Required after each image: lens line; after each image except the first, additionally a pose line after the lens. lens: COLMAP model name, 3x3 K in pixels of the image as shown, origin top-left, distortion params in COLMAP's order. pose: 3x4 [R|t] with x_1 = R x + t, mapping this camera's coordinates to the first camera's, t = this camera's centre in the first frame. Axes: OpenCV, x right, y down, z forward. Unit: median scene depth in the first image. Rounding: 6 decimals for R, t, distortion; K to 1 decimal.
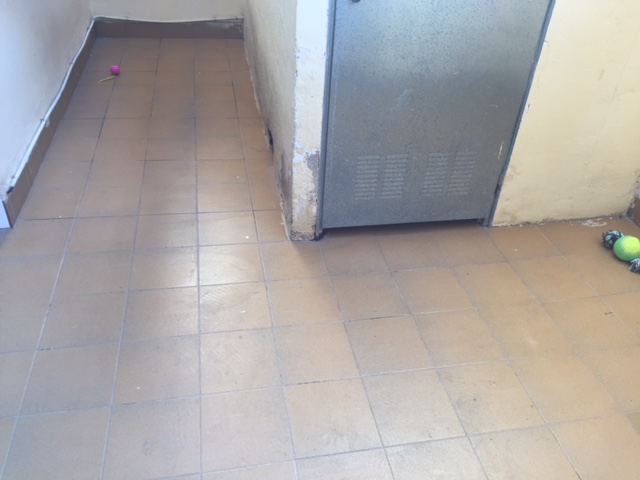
lens RADIAL K [[545.5, 0, 319.6], [0, 545.5, 236.9], [0, 0, 1]] dist [0.079752, -0.114142]
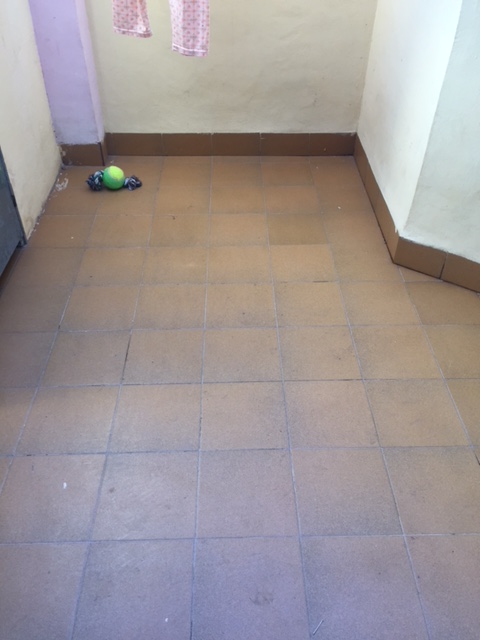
lens RADIAL K [[545.5, 0, 241.5], [0, 545.5, 318.2], [0, 0, 1]] dist [0.079752, -0.114142]
pose [[0.157272, -0.684119, 0.712212, -0.442253], [0.574258, 0.650075, 0.497625, -0.221893], [-0.803426, 0.330731, 0.495100, 0.352253]]
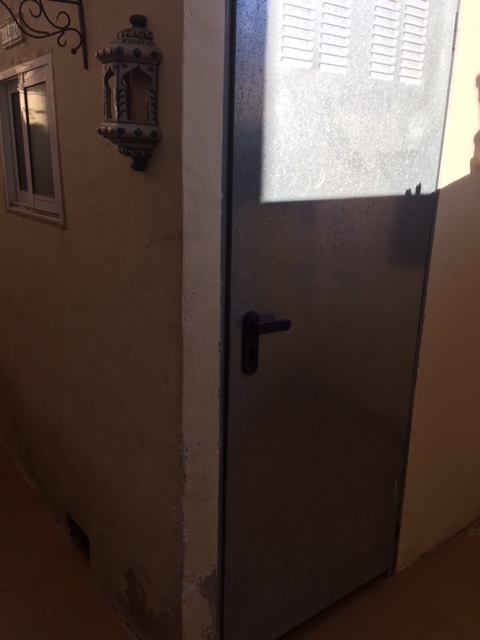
lens RADIAL K [[545.5, 0, 238.6], [0, 545.5, 314.9], [0, 0, 1]] dist [0.079752, -0.114142]
pose [[0.895161, -0.145779, 0.421231, -0.223165], [0.278737, 0.920518, -0.273775, -0.253240], [-0.347840, 0.362485, 0.864645, 0.266401]]
